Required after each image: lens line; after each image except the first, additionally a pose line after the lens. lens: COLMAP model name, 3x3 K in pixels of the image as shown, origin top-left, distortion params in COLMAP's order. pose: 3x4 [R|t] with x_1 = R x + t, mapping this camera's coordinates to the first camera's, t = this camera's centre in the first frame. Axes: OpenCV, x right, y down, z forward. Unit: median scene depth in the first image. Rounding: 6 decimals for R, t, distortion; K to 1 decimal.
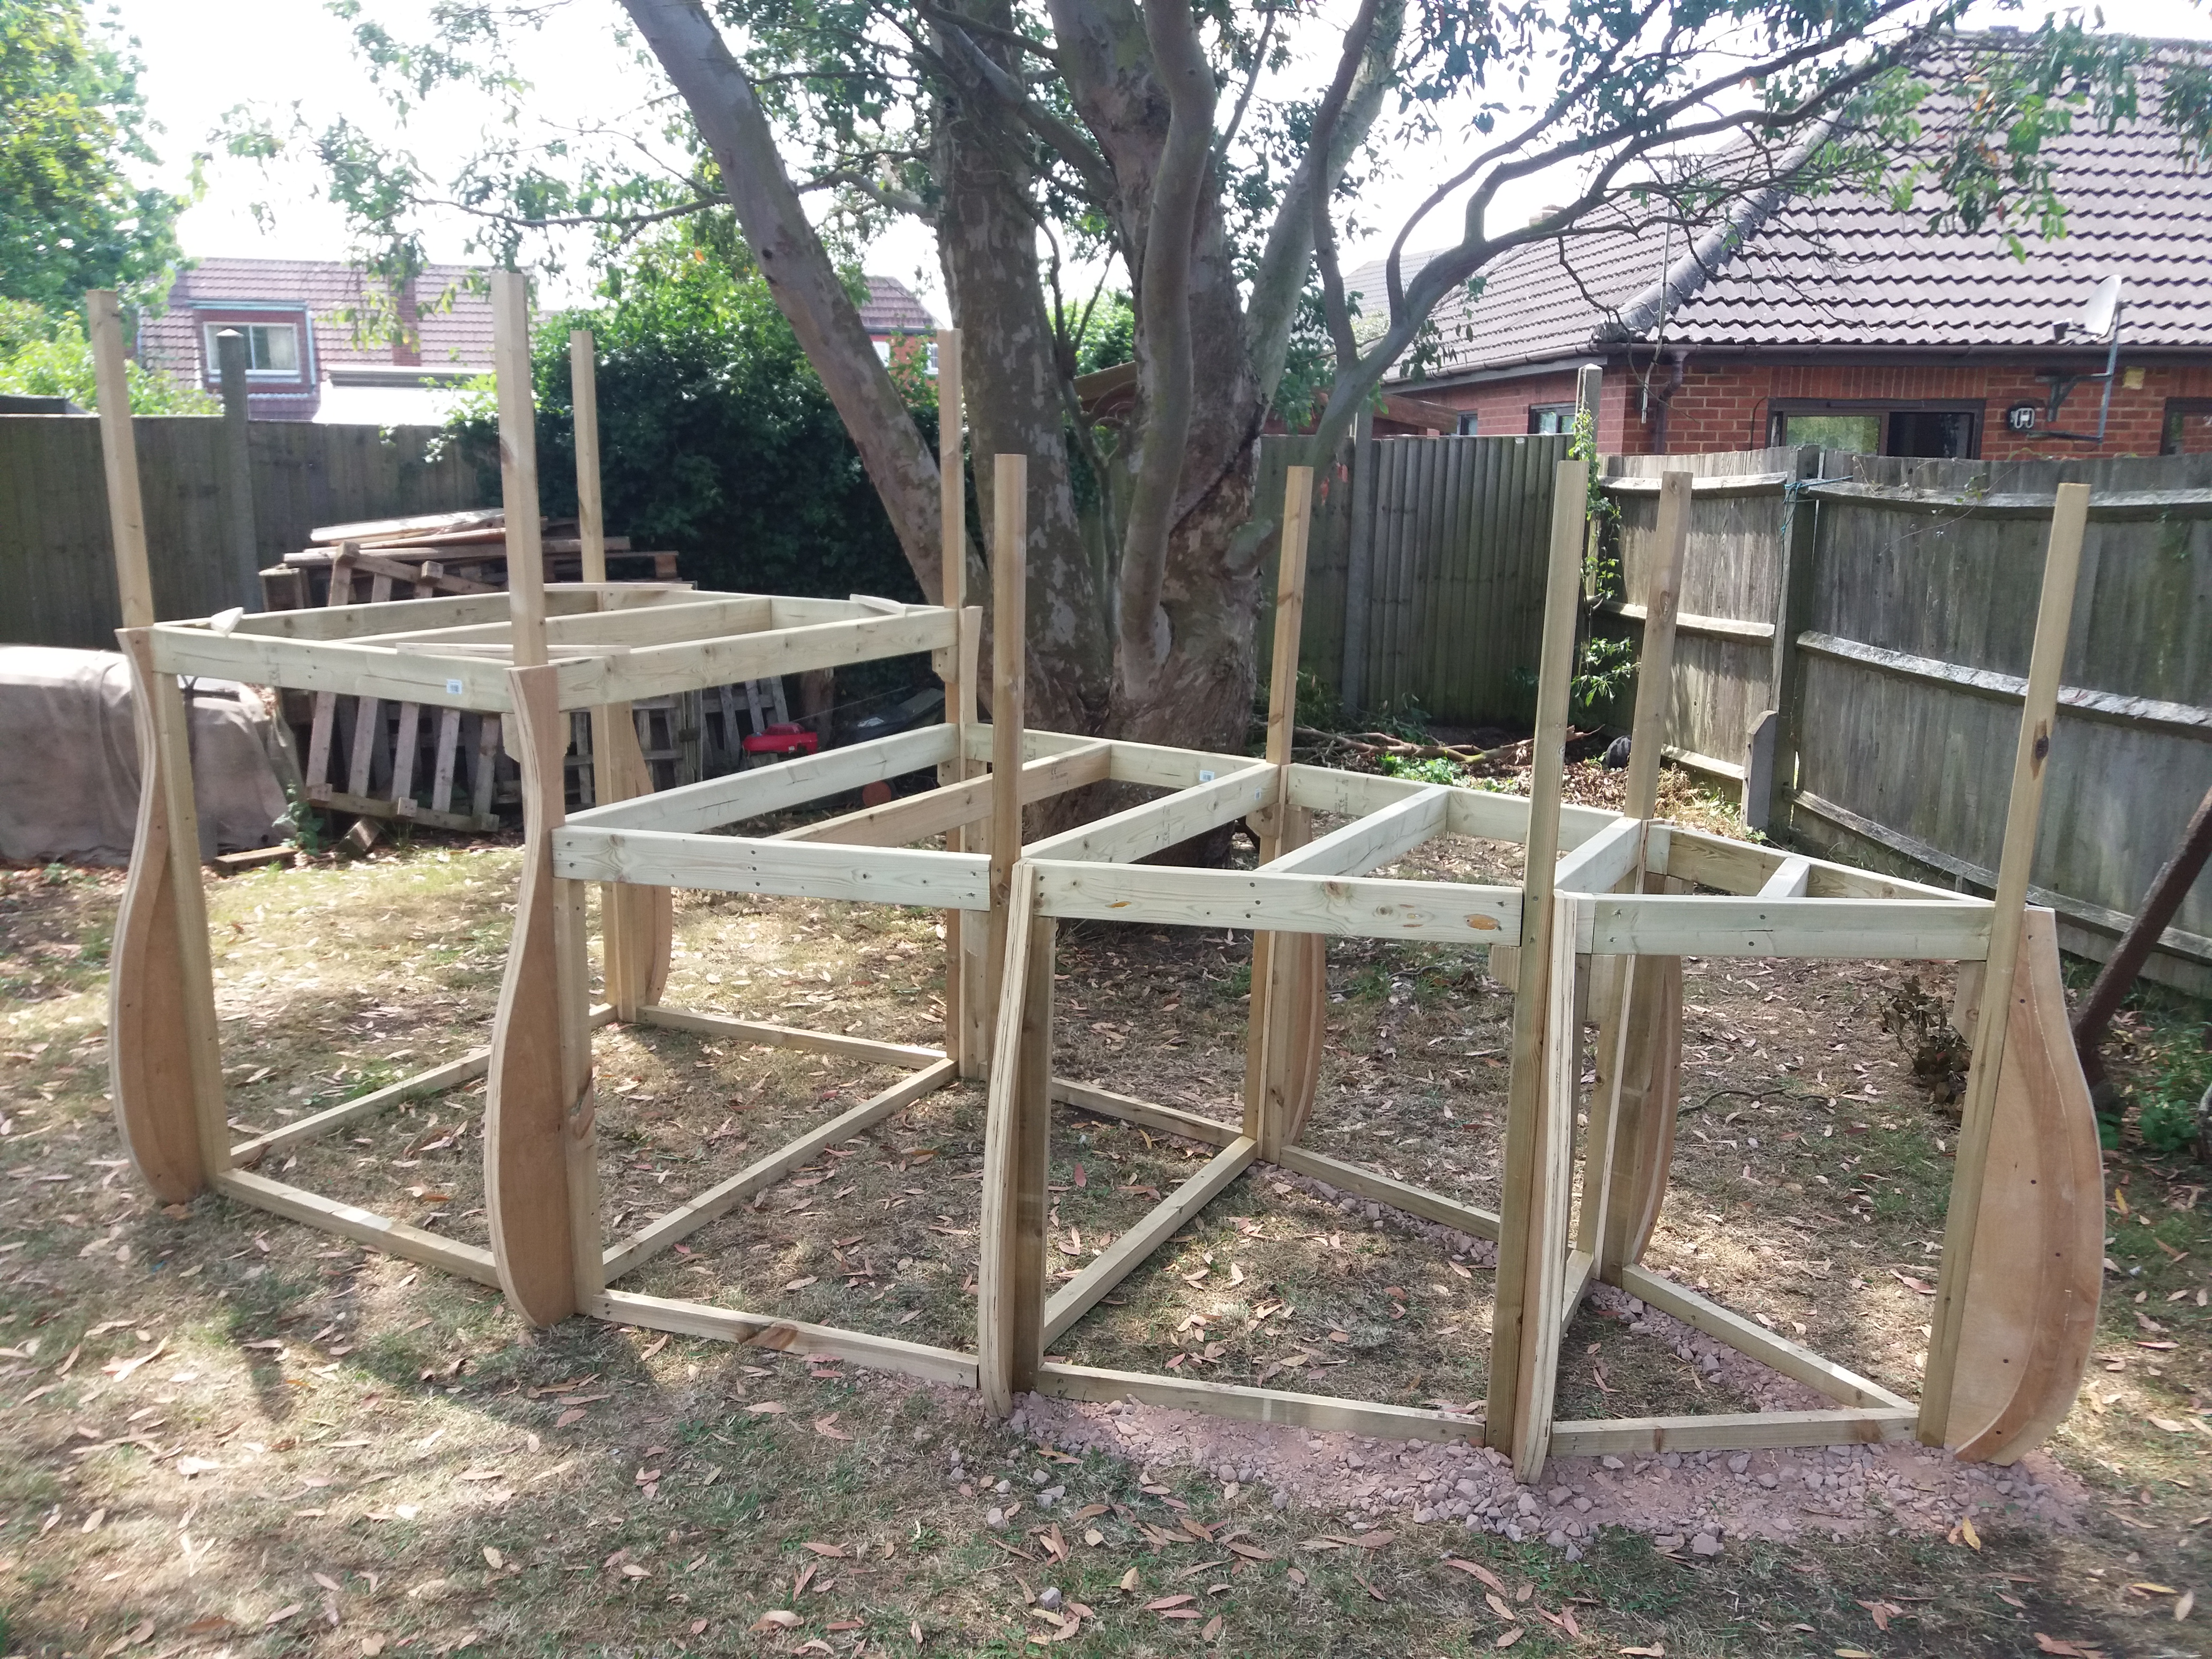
lens RADIAL K [[1746.8, 0, 1062.4], [0, 1746.8, 806.4], [0, 0, 1]] dist [-0.000434, -0.002115]
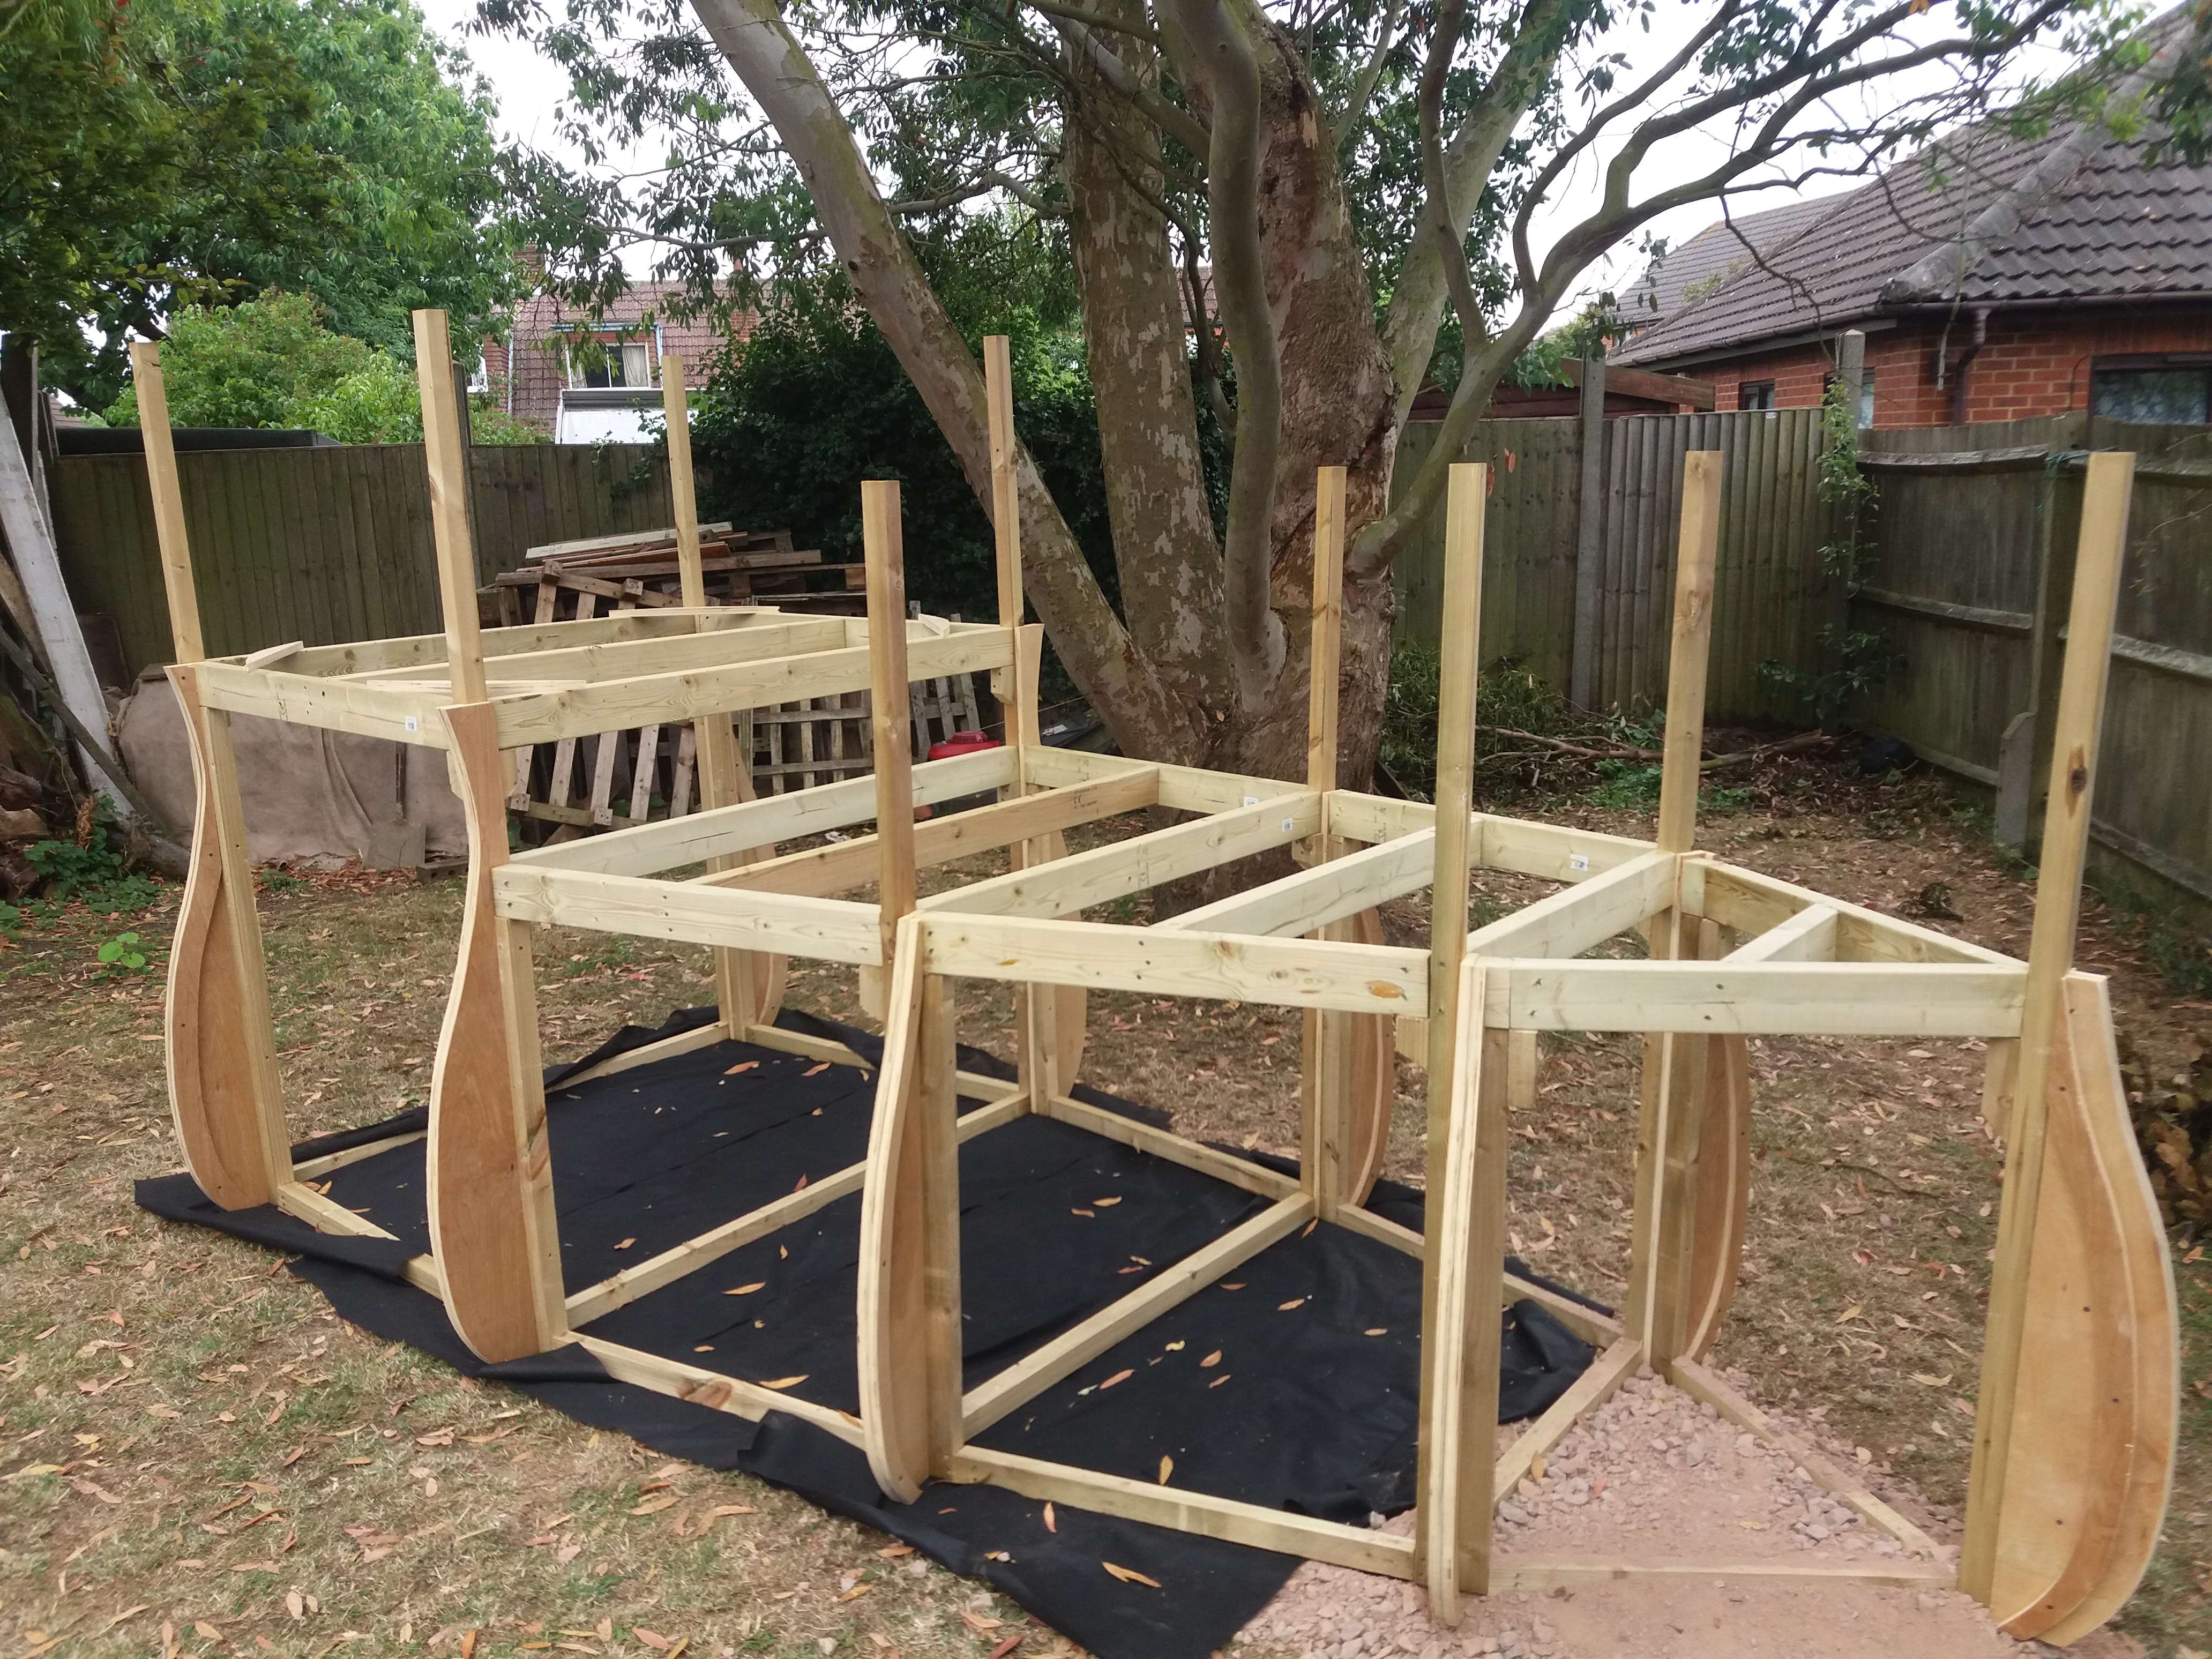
lens RADIAL K [[1737.4, 0, 1106.0], [0, 1737.4, 829.5], [0, 0, 1]] dist [0.000814, -0.002217]
pose [[0.986374, 0.000521, -0.164521, 0.120289], [0.002737, 0.999805, 0.019573, -0.016074], [0.164499, -0.019757, 0.986179, 0.052734]]
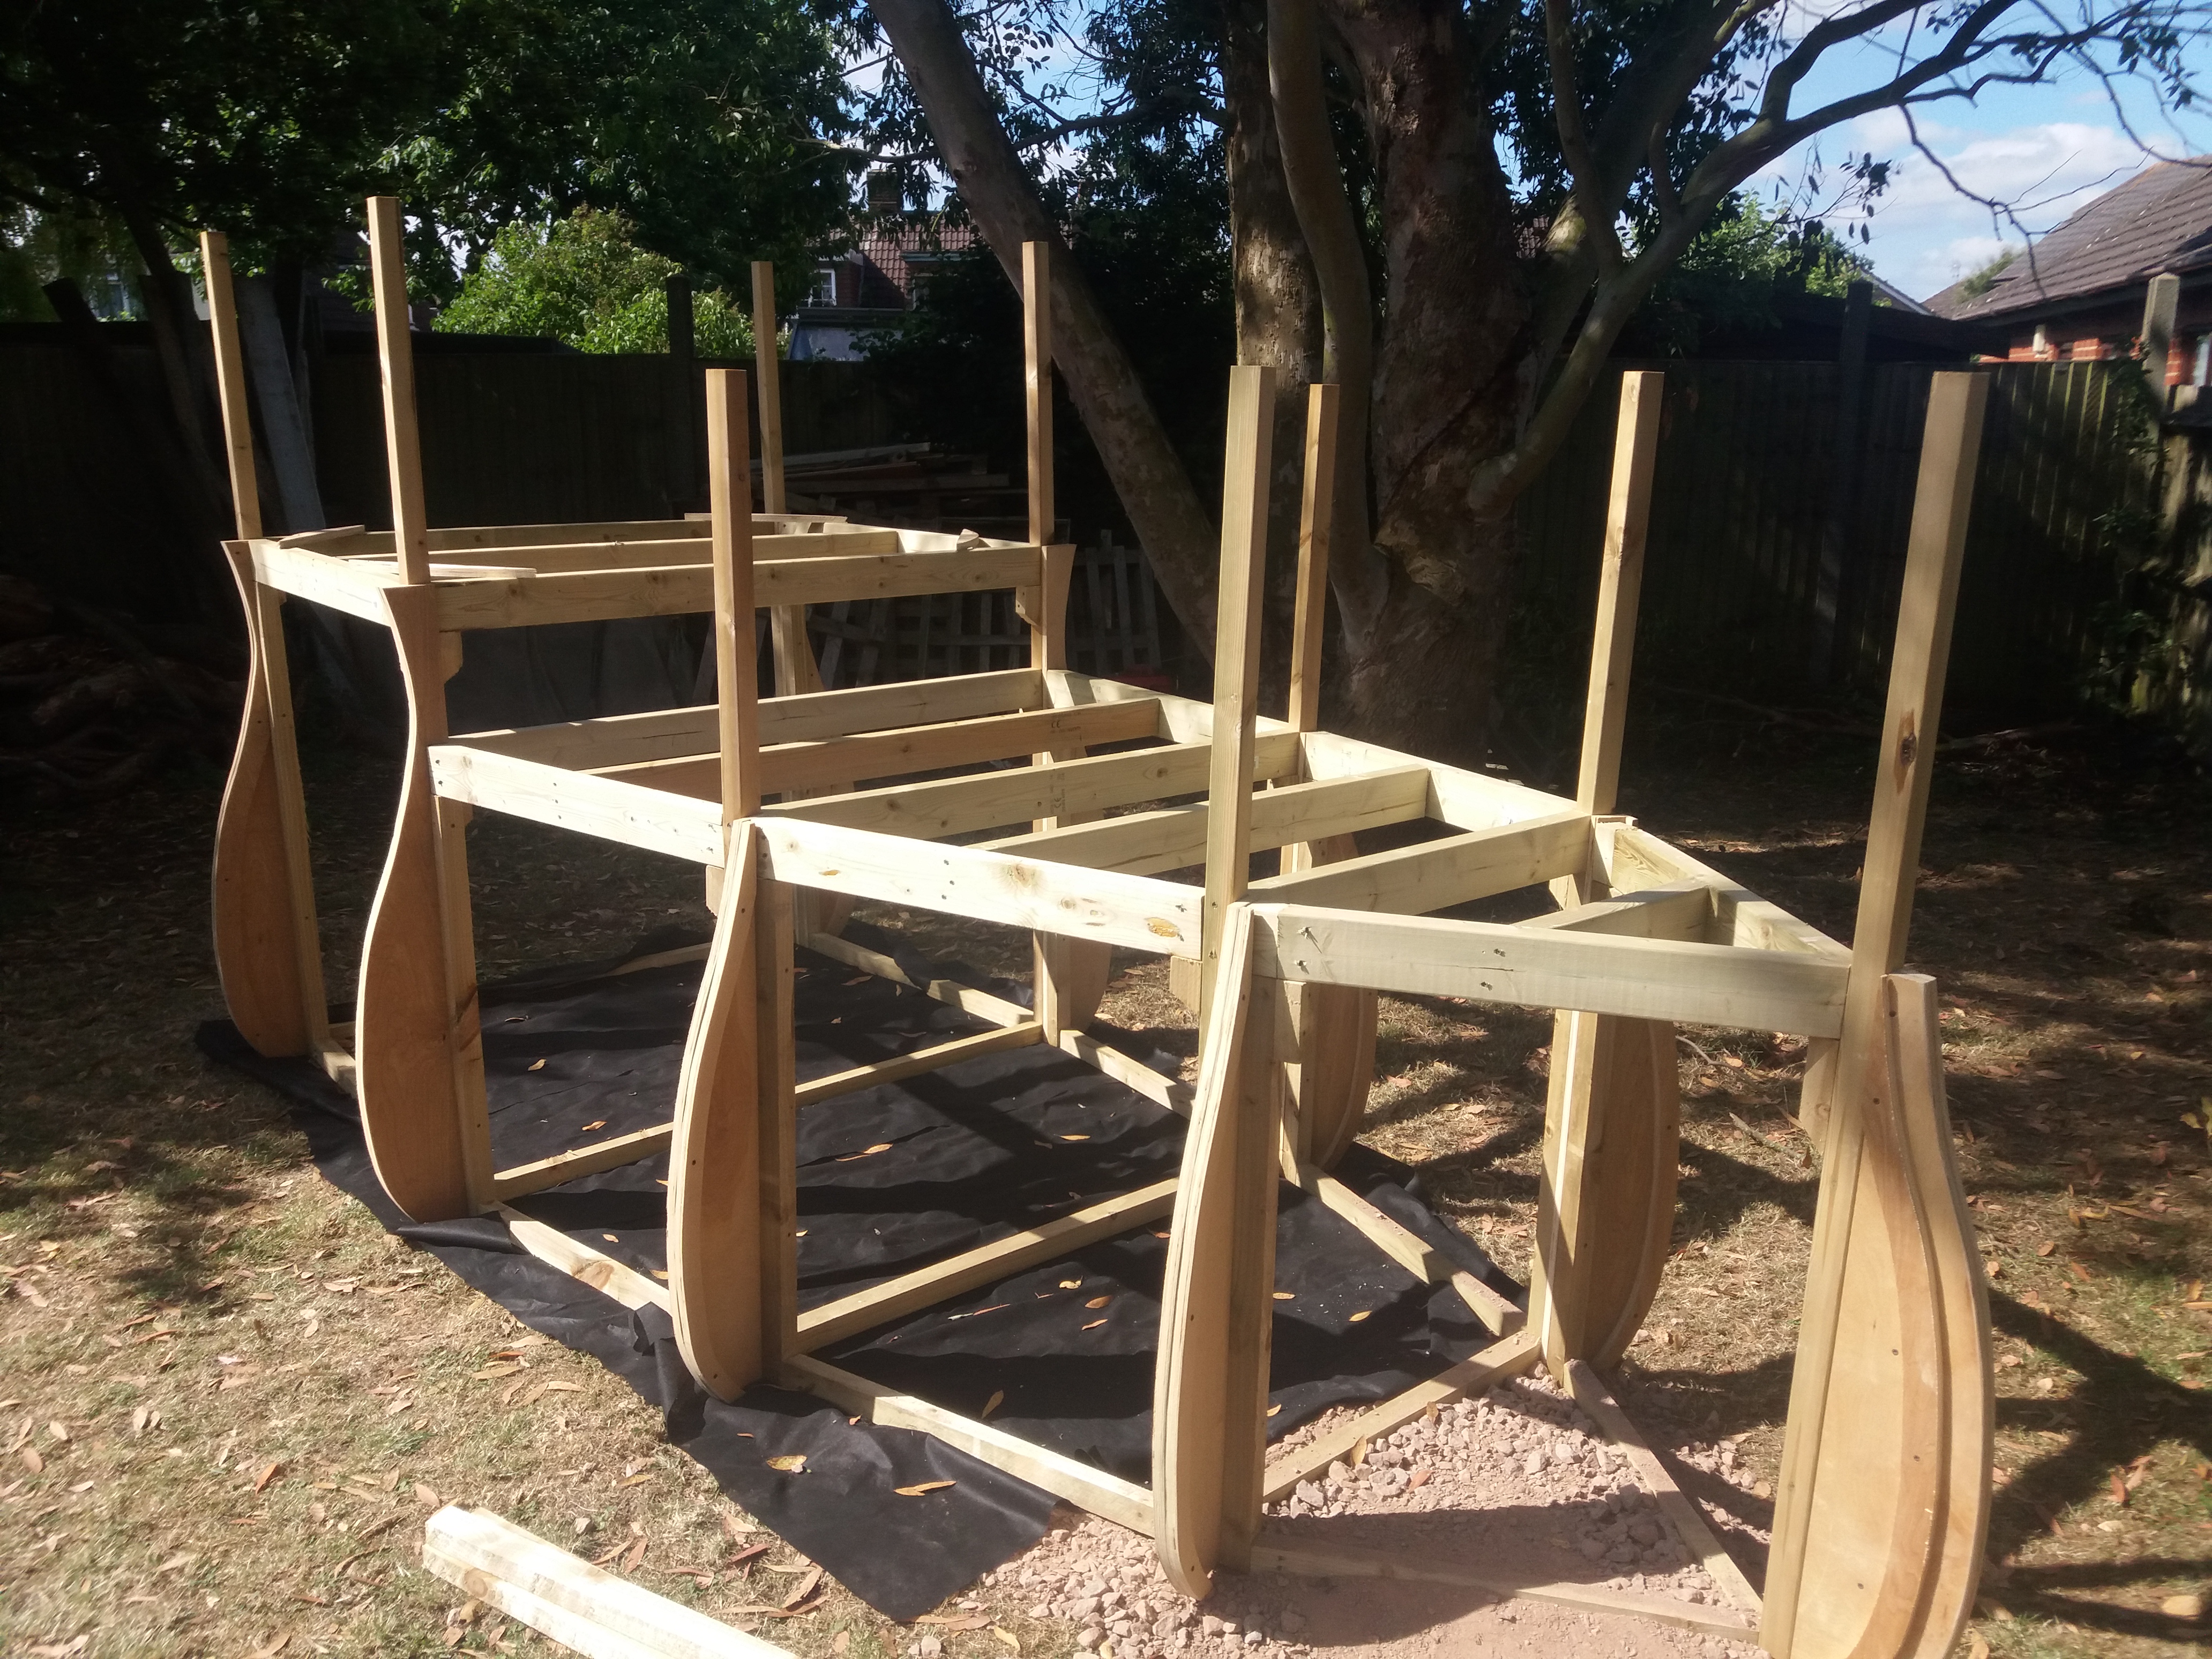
lens RADIAL K [[1758.1, 0, 1106.0], [0, 1758.1, 829.5], [0, 0, 1]] dist [-0.030833, 0.042111]
pose [[0.941264, 0.079106, -0.328275, 0.233495], [-0.063923, 0.996337, 0.056806, -0.013069], [0.331566, -0.032485, 0.942873, 0.096367]]
